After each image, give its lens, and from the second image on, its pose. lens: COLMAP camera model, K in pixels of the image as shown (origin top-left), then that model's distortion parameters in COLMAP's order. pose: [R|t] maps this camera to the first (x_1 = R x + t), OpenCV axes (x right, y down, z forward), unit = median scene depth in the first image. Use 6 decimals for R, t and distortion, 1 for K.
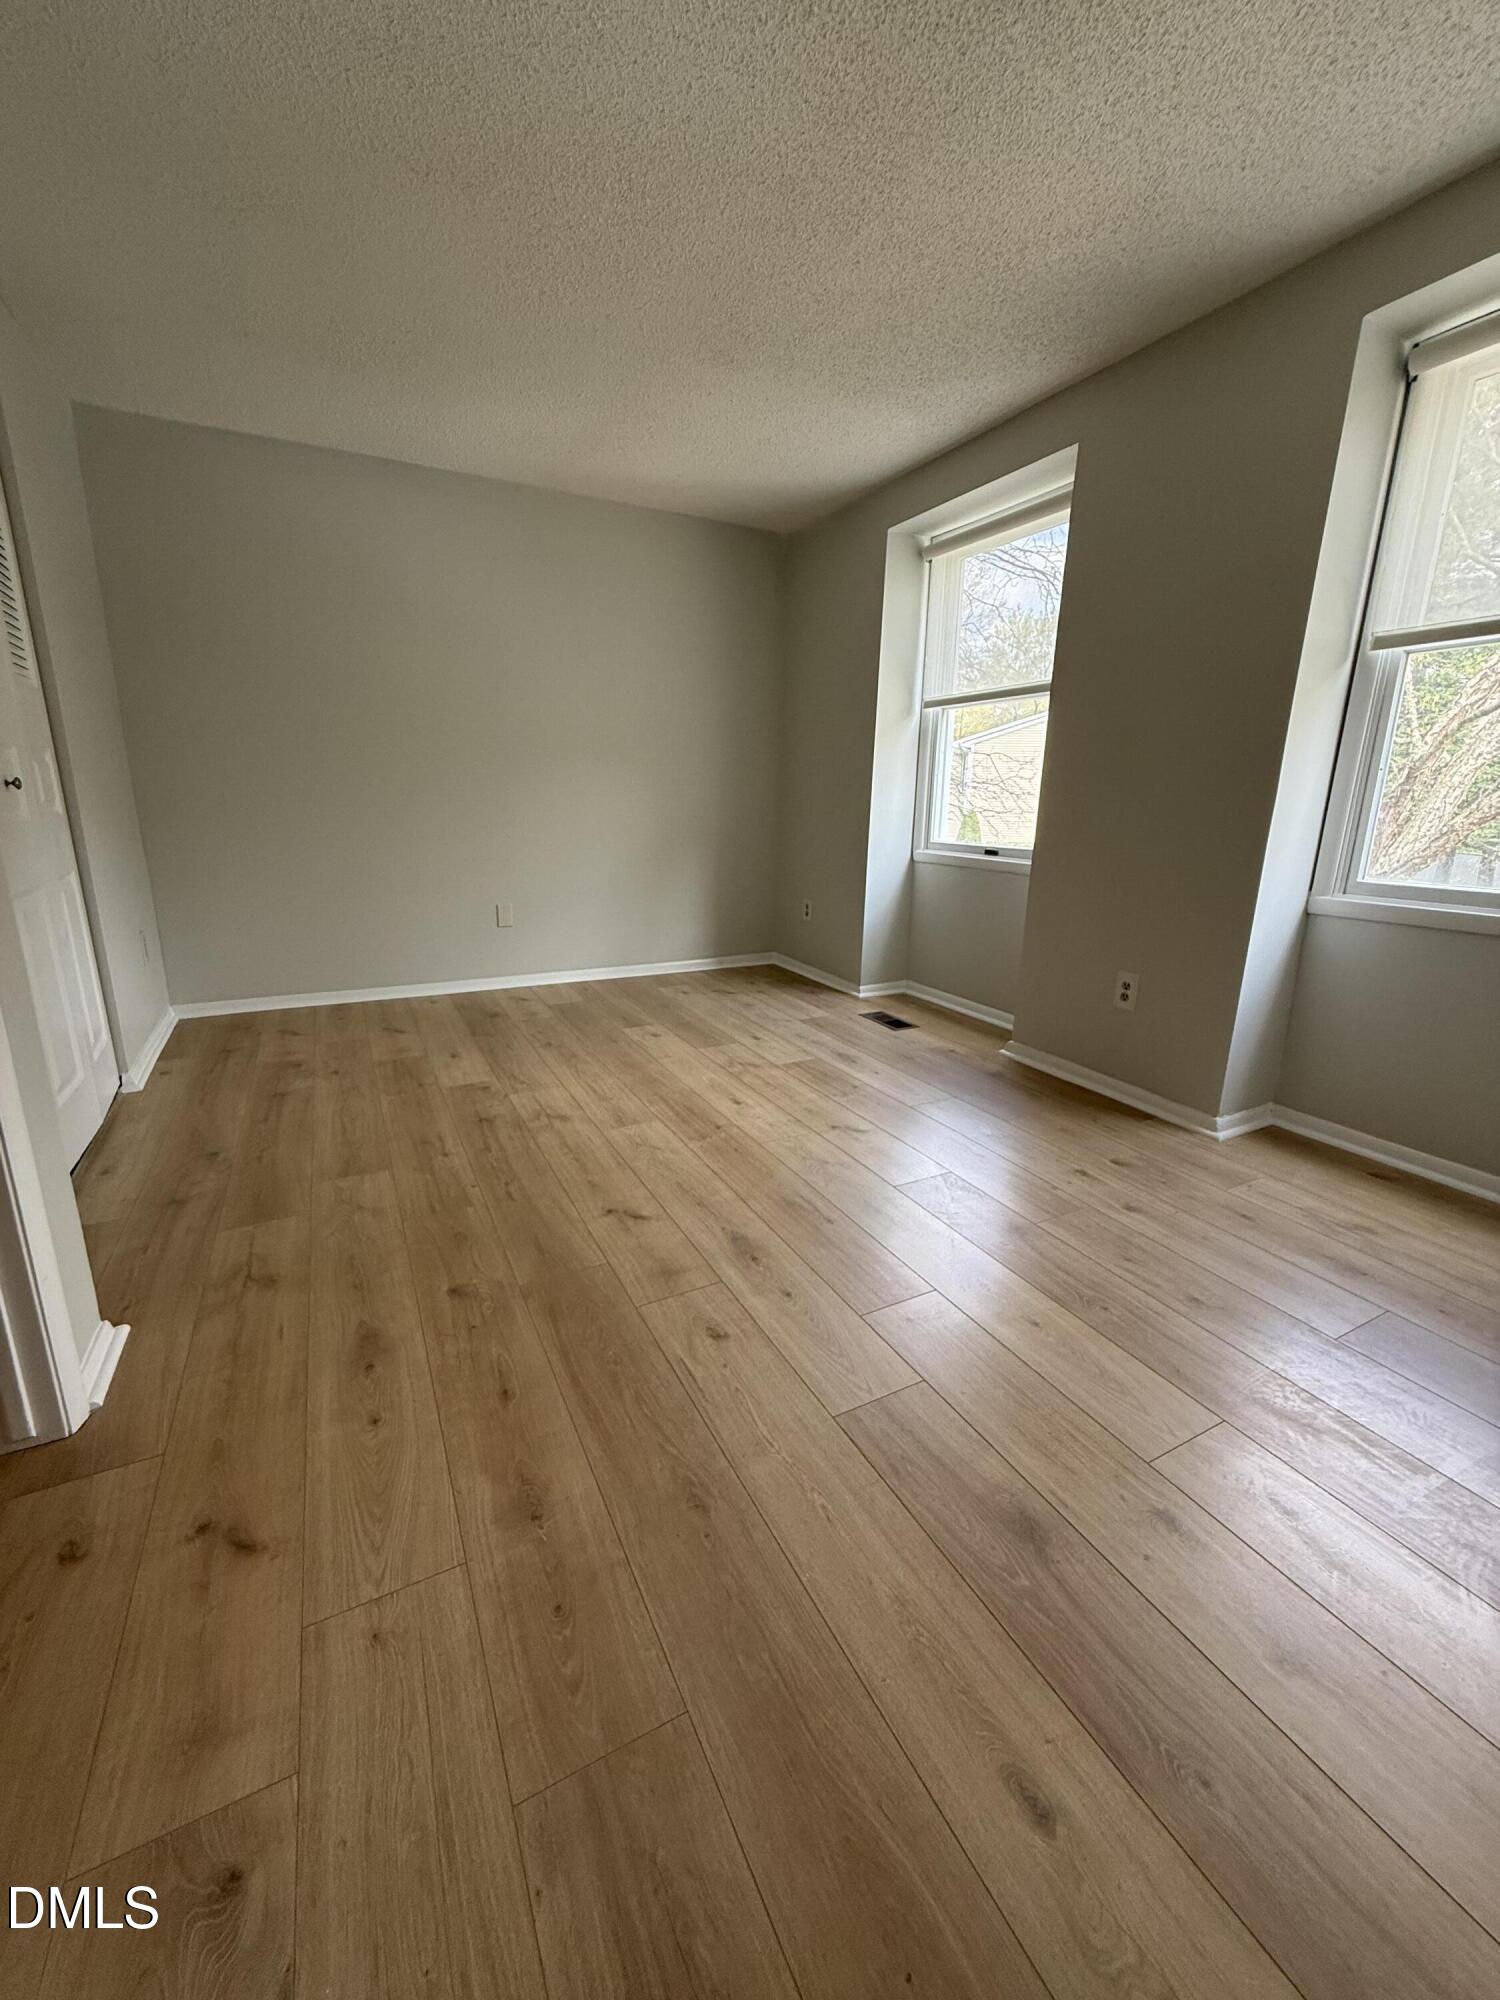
lens RADIAL K [[801.5, 0, 710.4], [0, 801.5, 1013.7], [0, 0, 1]] dist [0.002090, -0.000741]
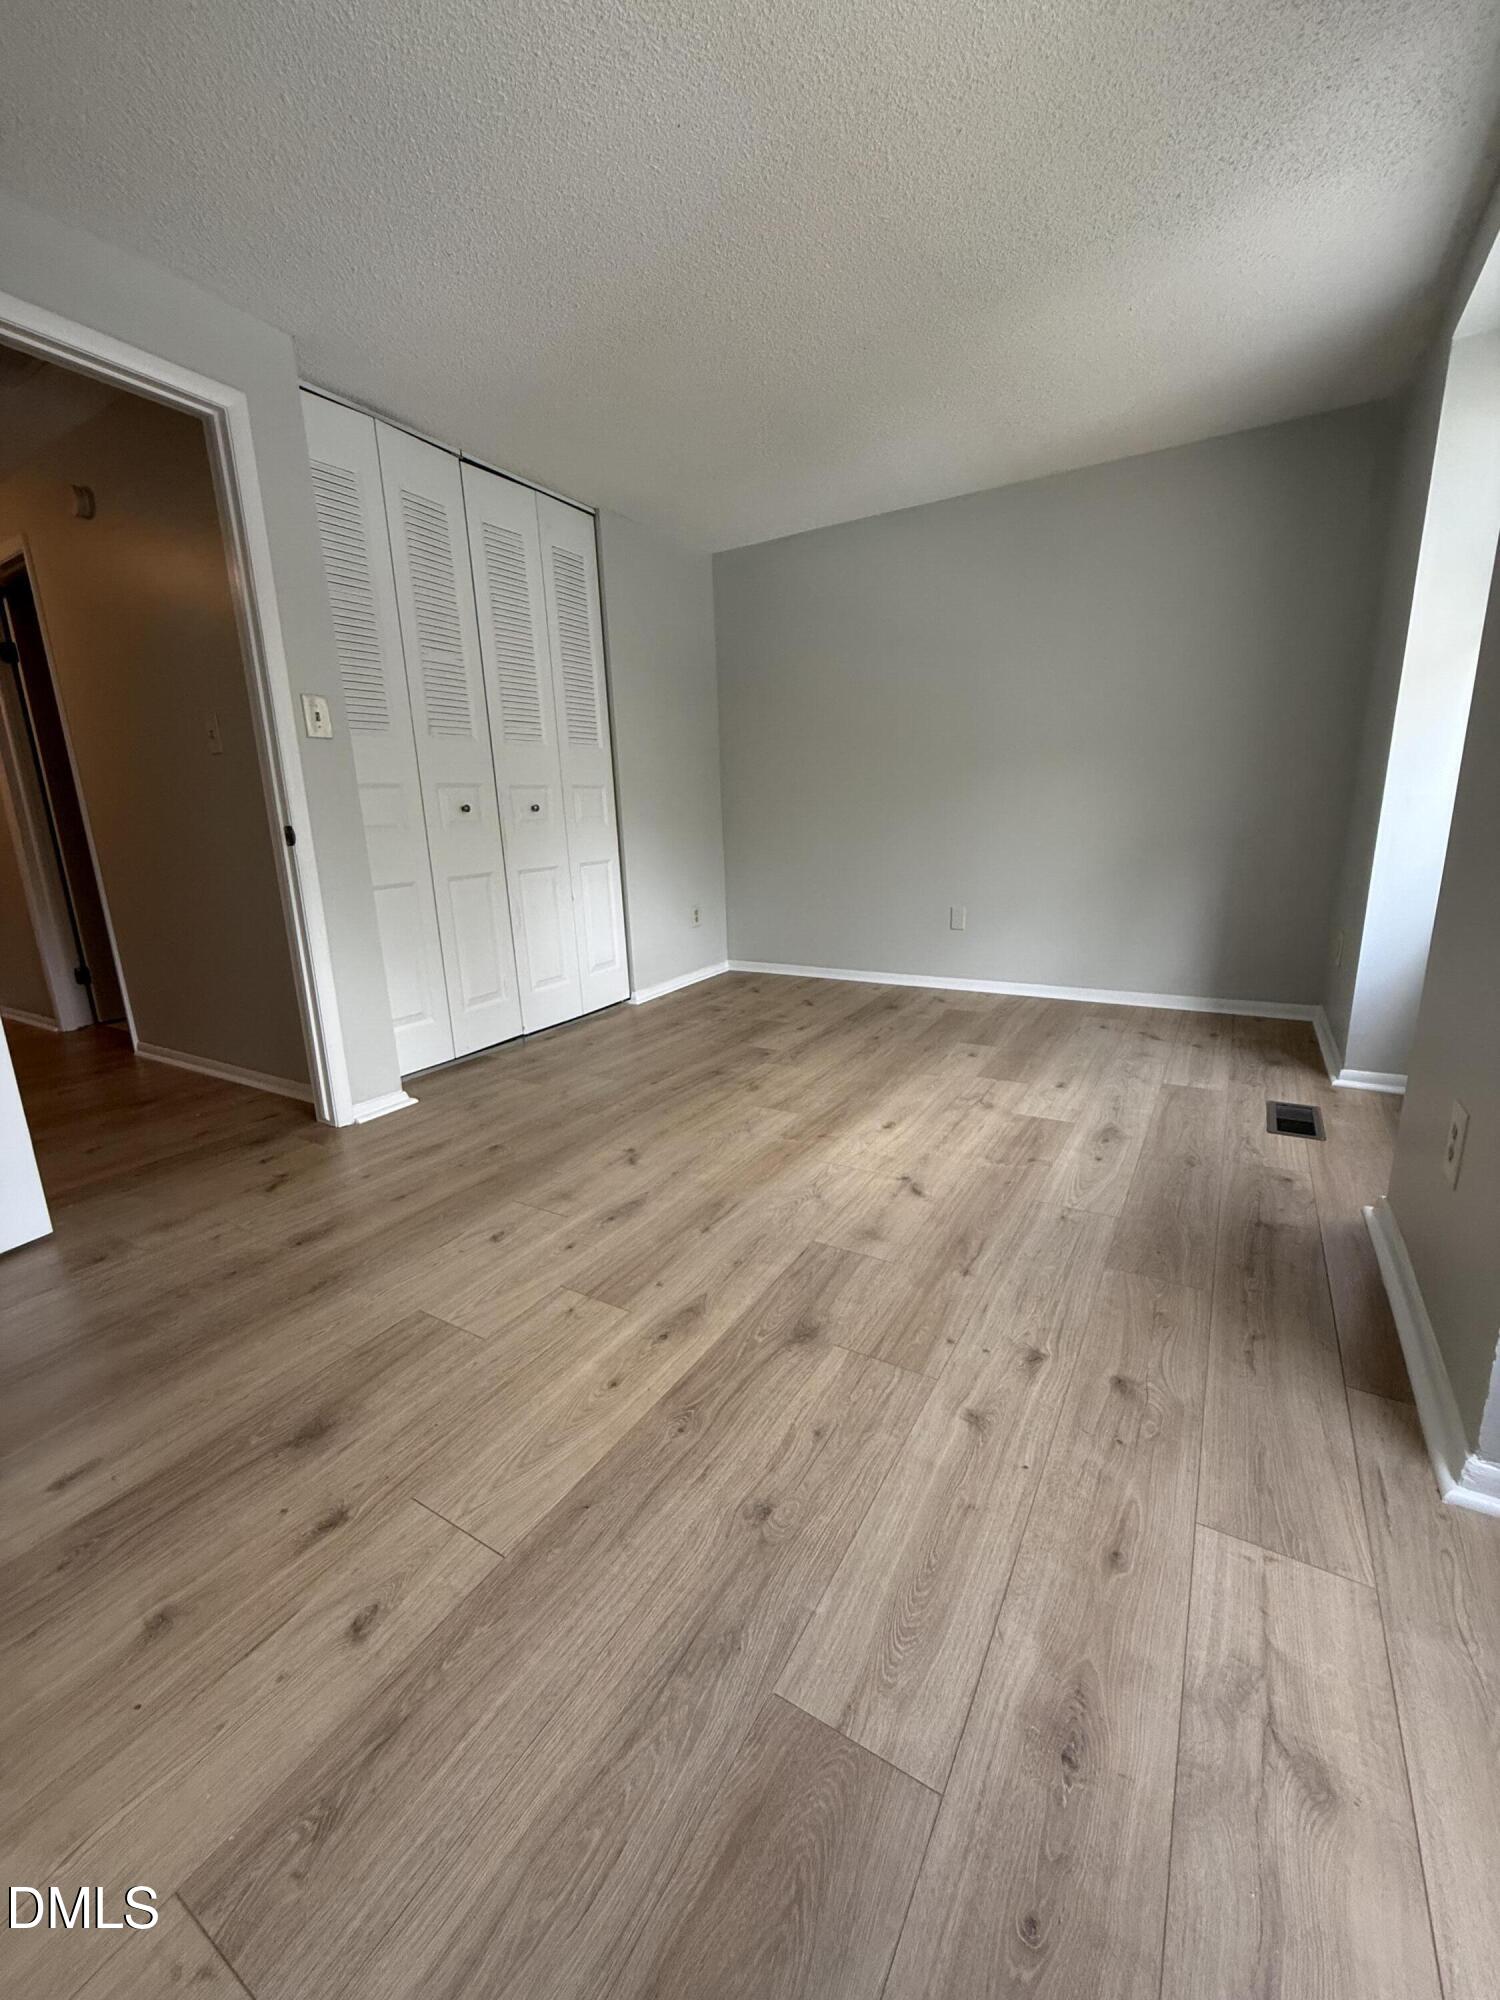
lens RADIAL K [[801.5, 0, 738.2], [0, 801.5, 989.8], [0, 0, 1]] dist [0.002090, -0.000741]
pose [[0.520904, 0.154641, -0.839491, 0.637828], [-0.191524, 0.979553, 0.061602, -0.059119], [0.831852, 0.128694, 0.539871, 0.334977]]
